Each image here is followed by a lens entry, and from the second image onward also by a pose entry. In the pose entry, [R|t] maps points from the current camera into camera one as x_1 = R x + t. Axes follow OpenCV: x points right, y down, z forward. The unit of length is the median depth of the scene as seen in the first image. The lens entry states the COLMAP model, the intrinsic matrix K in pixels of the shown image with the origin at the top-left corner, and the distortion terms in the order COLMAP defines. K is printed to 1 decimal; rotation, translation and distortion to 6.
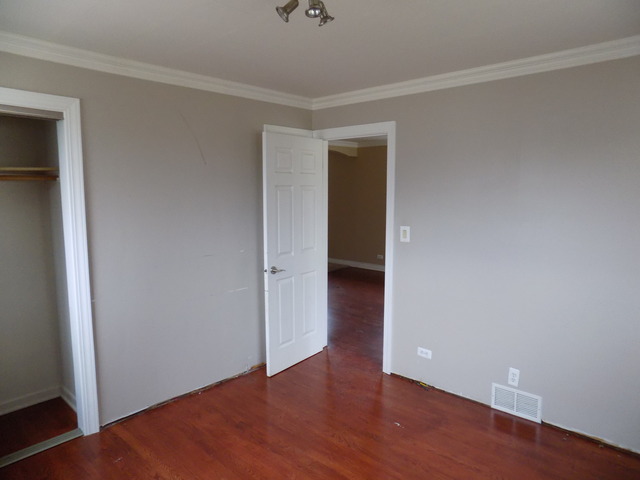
lens RADIAL K [[431.5, 0, 321.9], [0, 431.5, 237.8], [0, 0, 1]] dist [-0.078890, 0.079465]
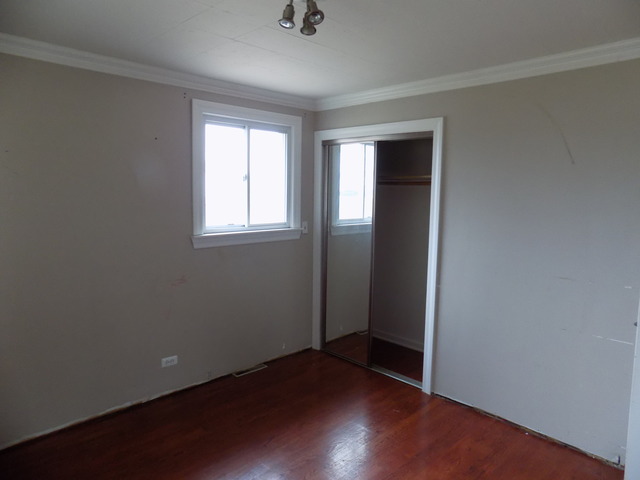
lens RADIAL K [[431.5, 0, 321.9], [0, 431.5, 237.8], [0, 0, 1]] dist [-0.078890, 0.079465]
pose [[-0.046102, 0.112607, -0.992570, 0.597474], [-0.129218, 0.984606, 0.117705, -0.076519], [0.990544, 0.133684, -0.030842, 0.641361]]
